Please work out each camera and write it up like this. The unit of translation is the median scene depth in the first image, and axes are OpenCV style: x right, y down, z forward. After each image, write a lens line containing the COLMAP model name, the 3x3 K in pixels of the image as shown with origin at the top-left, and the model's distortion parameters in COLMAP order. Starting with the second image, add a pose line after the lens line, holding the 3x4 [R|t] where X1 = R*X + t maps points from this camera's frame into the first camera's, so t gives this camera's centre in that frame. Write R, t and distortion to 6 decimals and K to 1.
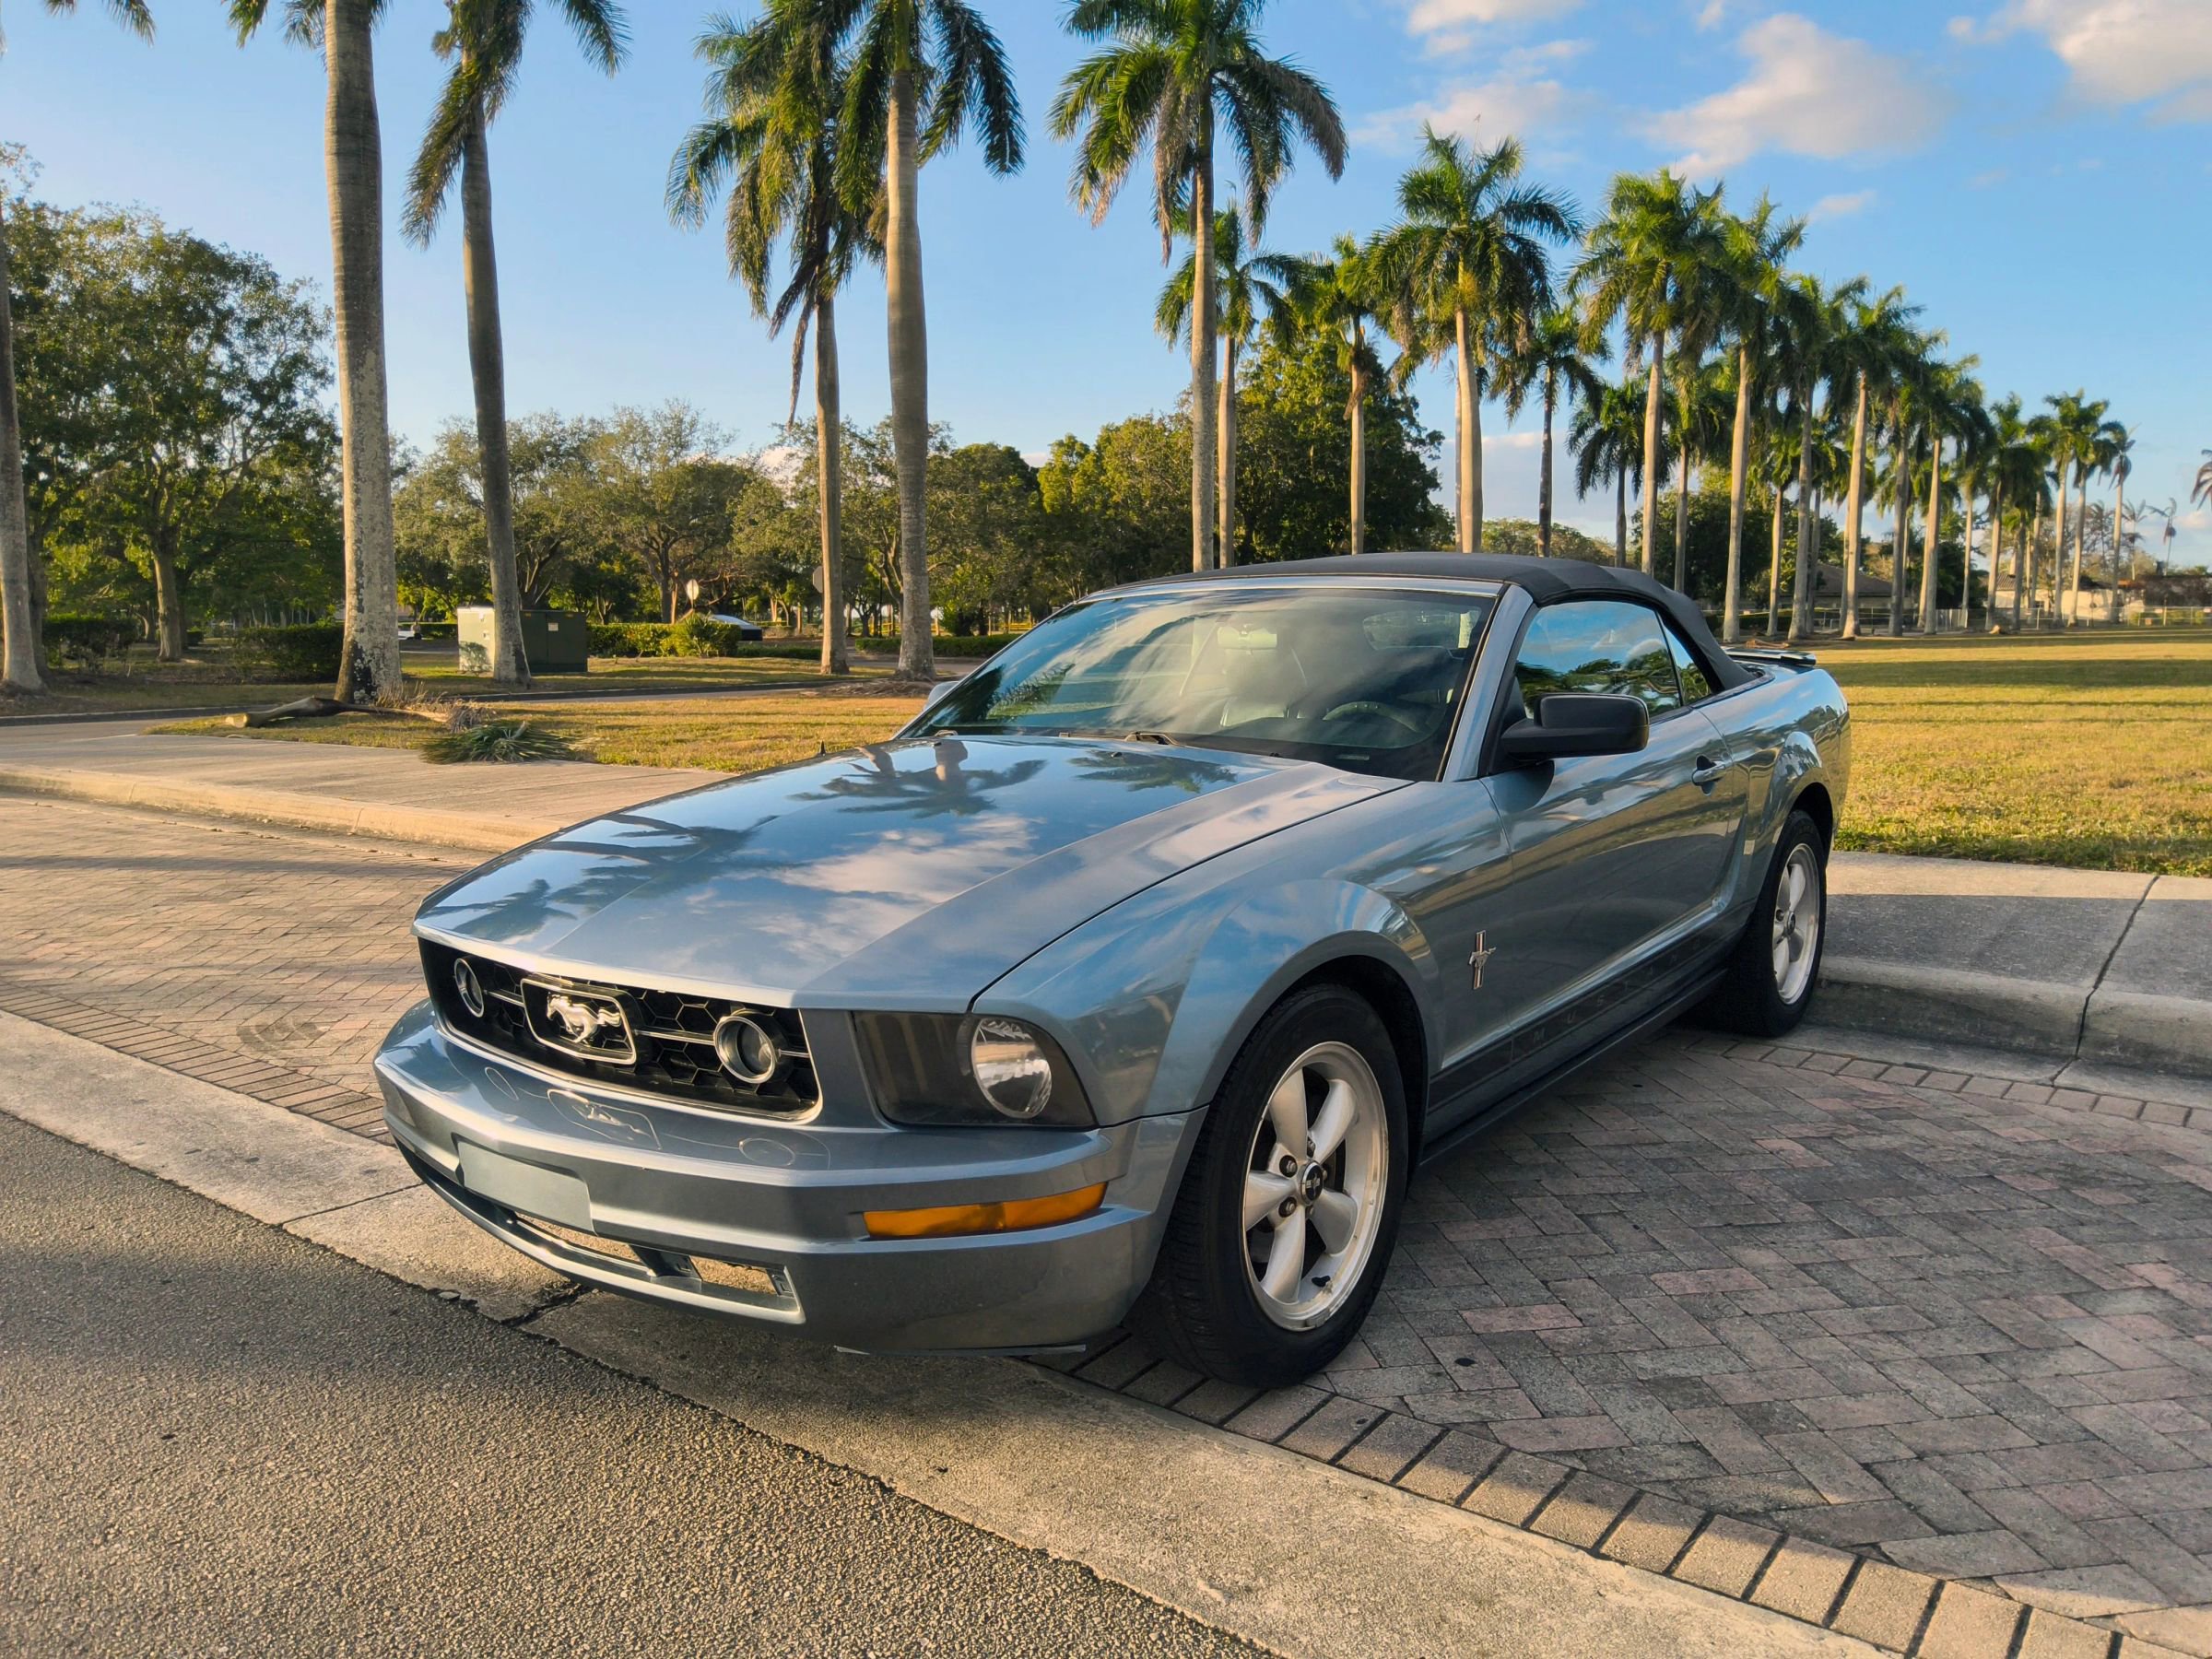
lens RADIAL K [[1665.8, 0, 1082.1], [0, 1665.8, 824.0], [0, 0, 1]] dist [0.054330, -0.098426]
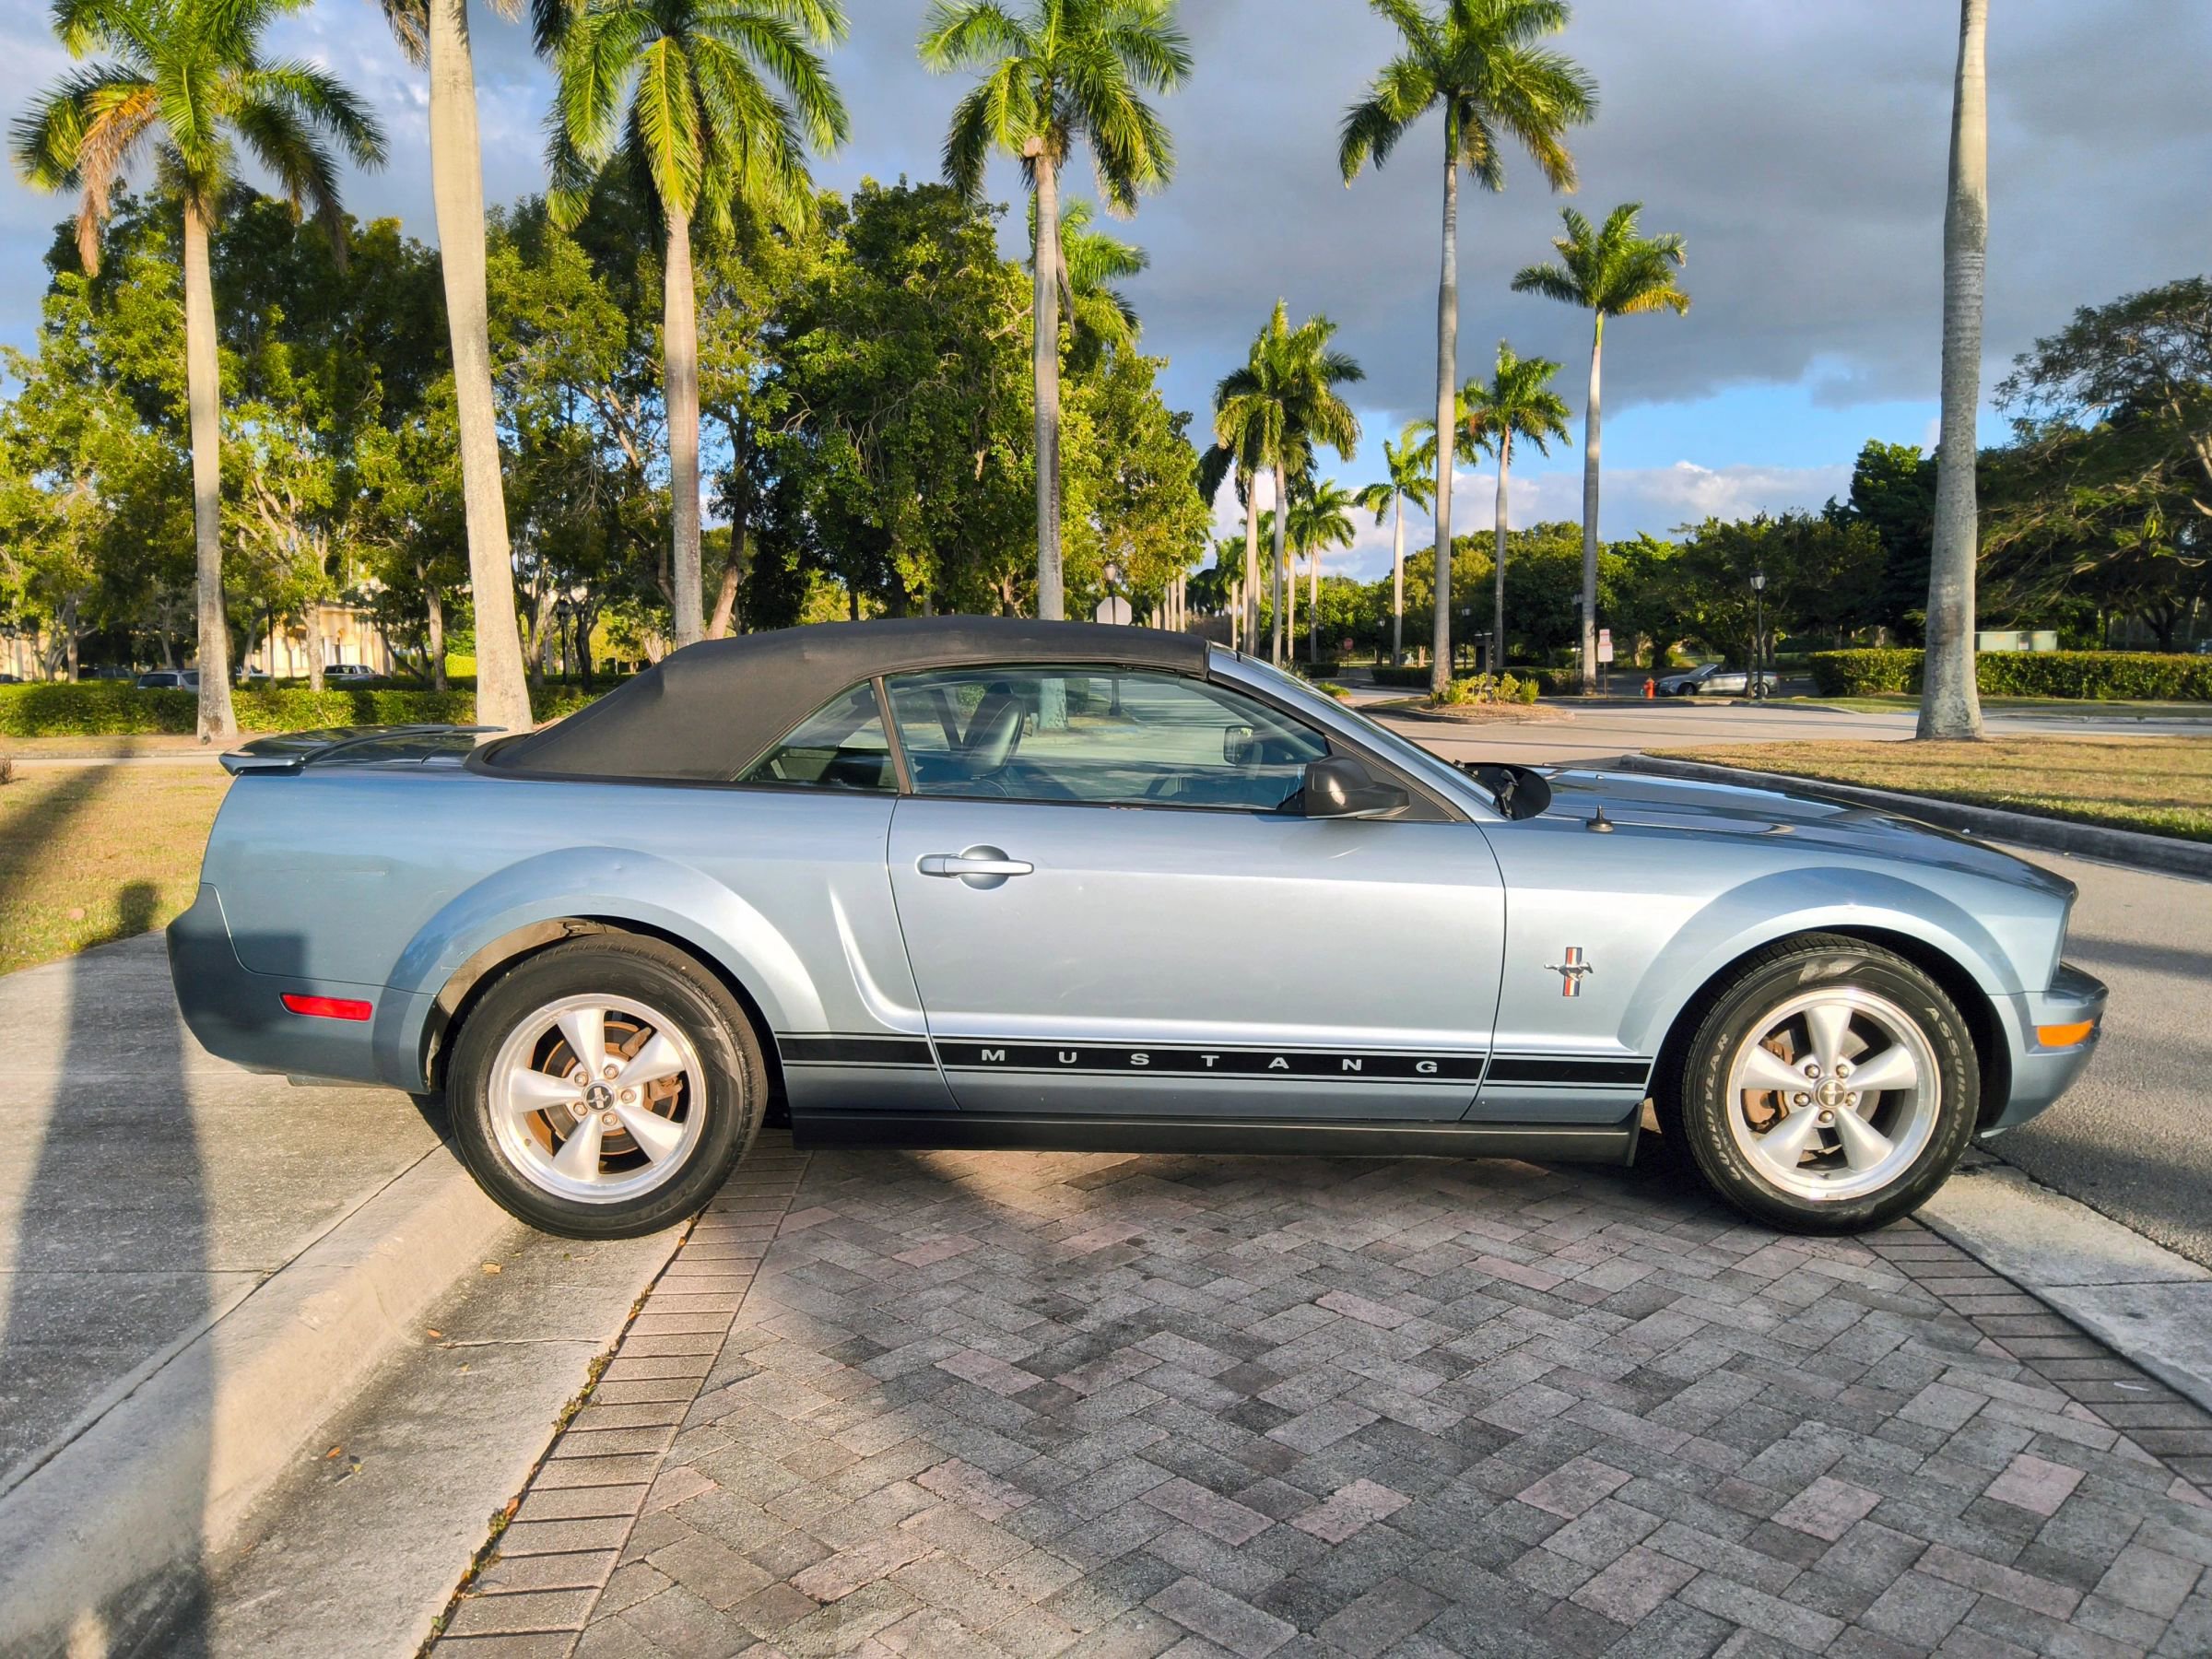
lens RADIAL K [[1671.4, 0, 1090.0], [0, 1671.4, 822.1], [0, 0, 1]] dist [0.056832, -0.107991]
pose [[-0.622797, -0.061545, 0.779959, -0.693449], [0.112315, 0.979543, 0.166977, -0.222164], [-0.774280, 0.191594, -0.603144, 1.751728]]
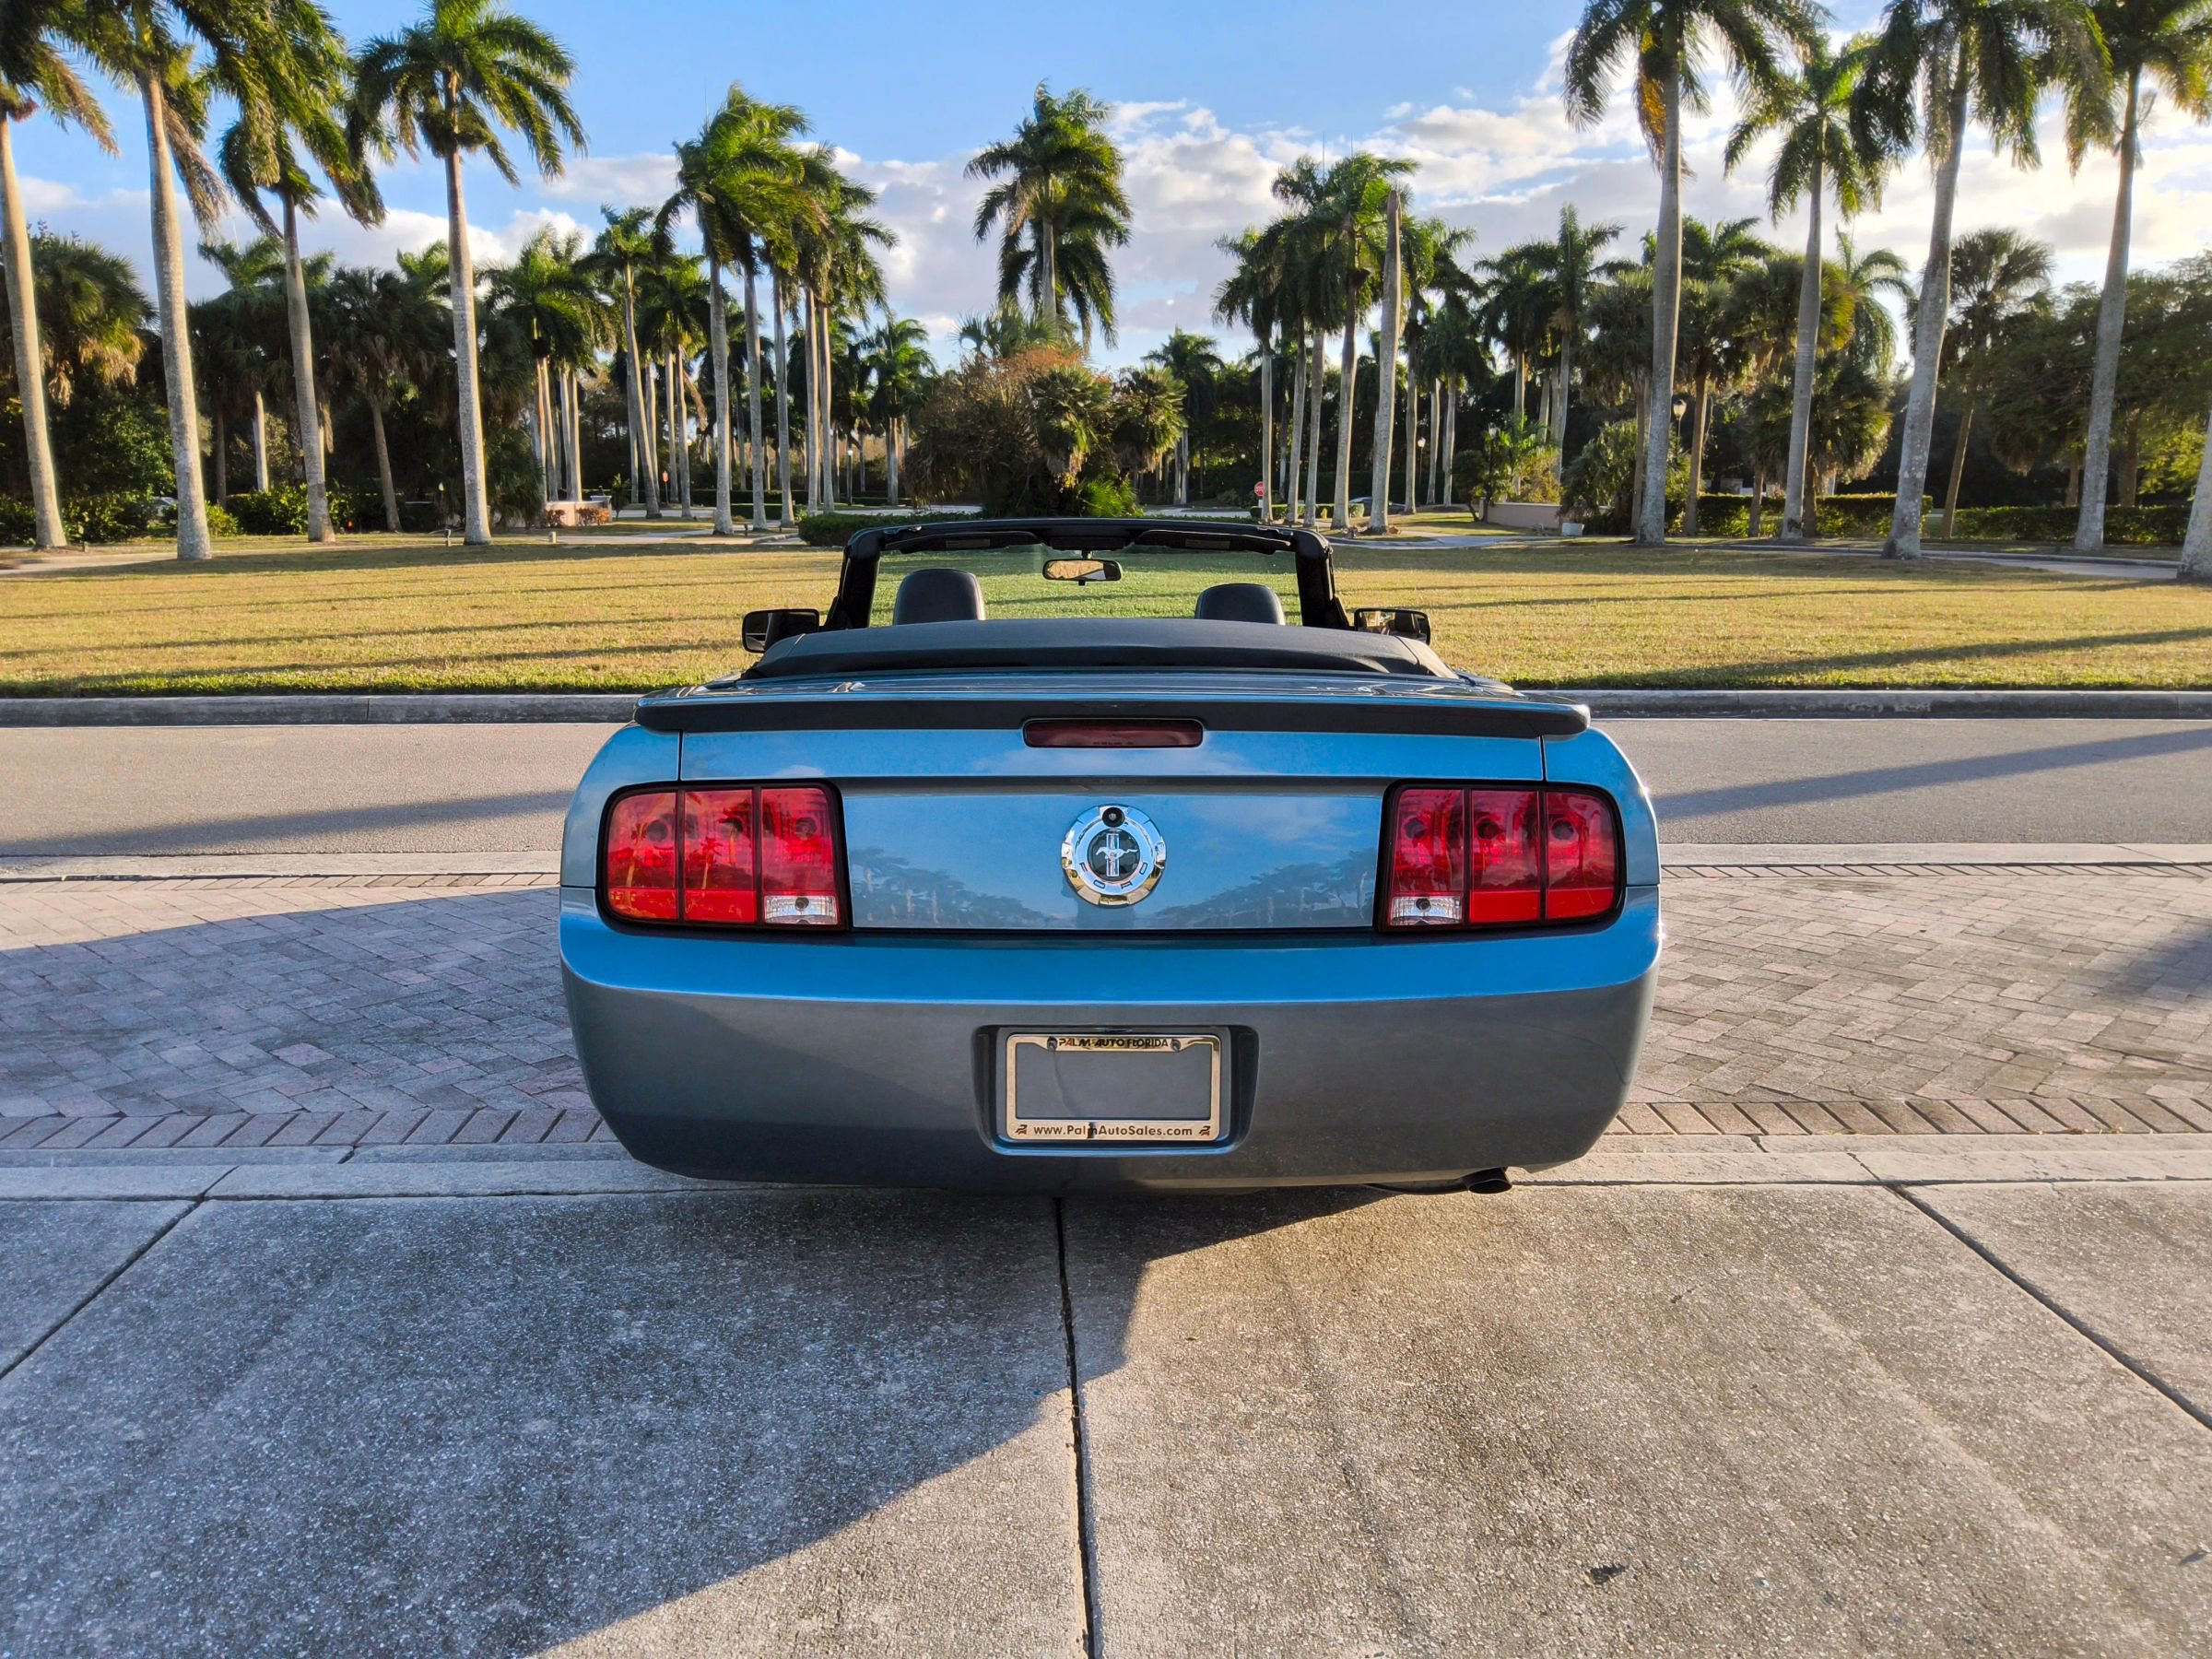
lens RADIAL K [[1671.4, 0, 1090.0], [0, 1671.4, 822.1], [0, 0, 1]] dist [0.056832, -0.107991]
pose [[-0.779277, 0.126615, -0.613755, 0.831657], [-0.070614, 0.955399, 0.286753, -0.276702], [0.622688, 0.266800, -0.735580, 1.899901]]
